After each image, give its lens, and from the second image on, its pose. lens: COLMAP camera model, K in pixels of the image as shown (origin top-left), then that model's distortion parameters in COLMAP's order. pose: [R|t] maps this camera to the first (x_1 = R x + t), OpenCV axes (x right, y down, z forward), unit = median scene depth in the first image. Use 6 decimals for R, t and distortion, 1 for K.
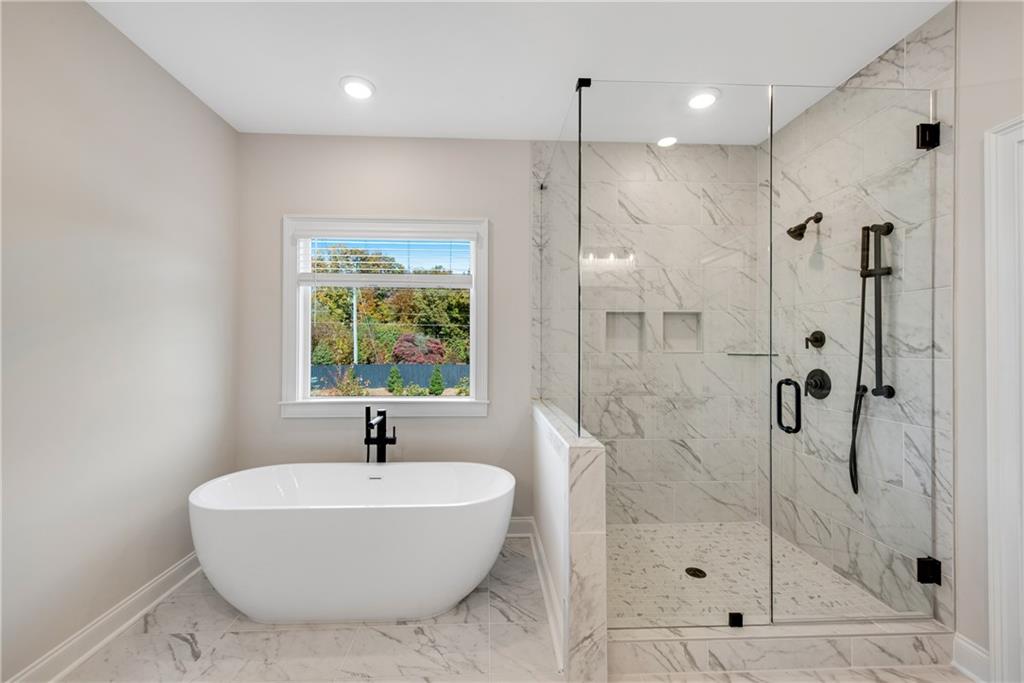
lens RADIAL K [[412.1, 0, 508.8], [0, 412.1, 344.8], [0, 0, 1]] dist [0.001784, 0.000104]
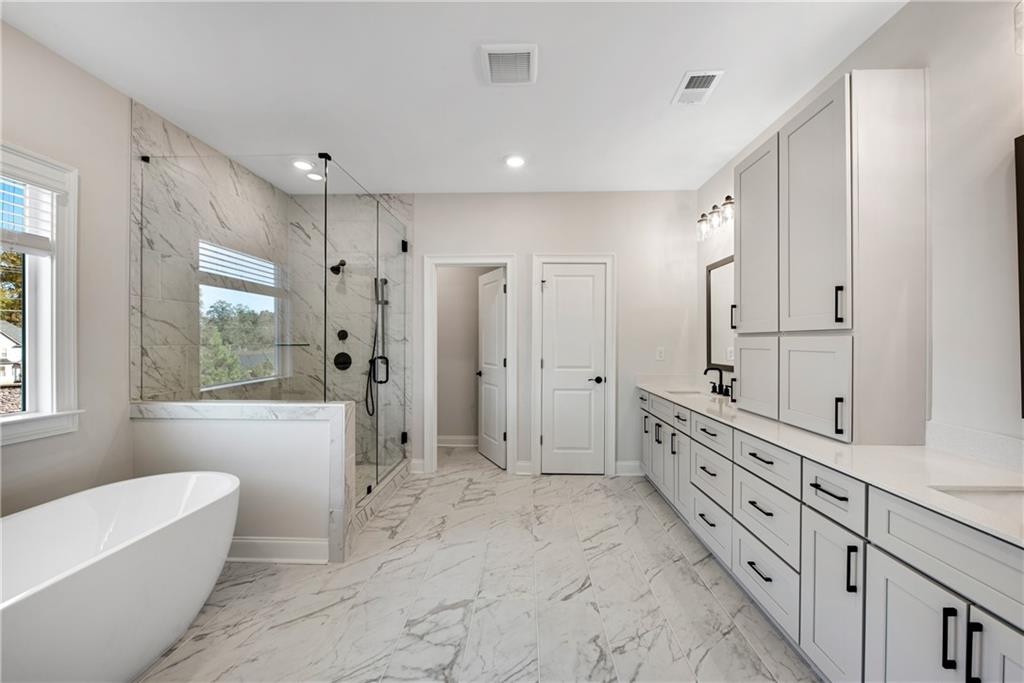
lens RADIAL K [[412.1, 0, 508.8], [0, 412.1, 344.8], [0, 0, 1]] dist [0.001784, 0.000104]
pose [[0.090781, -0.012414, 0.995793, -1.041526], [-0.003685, 0.999911, 0.012801, 0.003487], [-0.995864, -0.004832, 0.090727, 0.197474]]
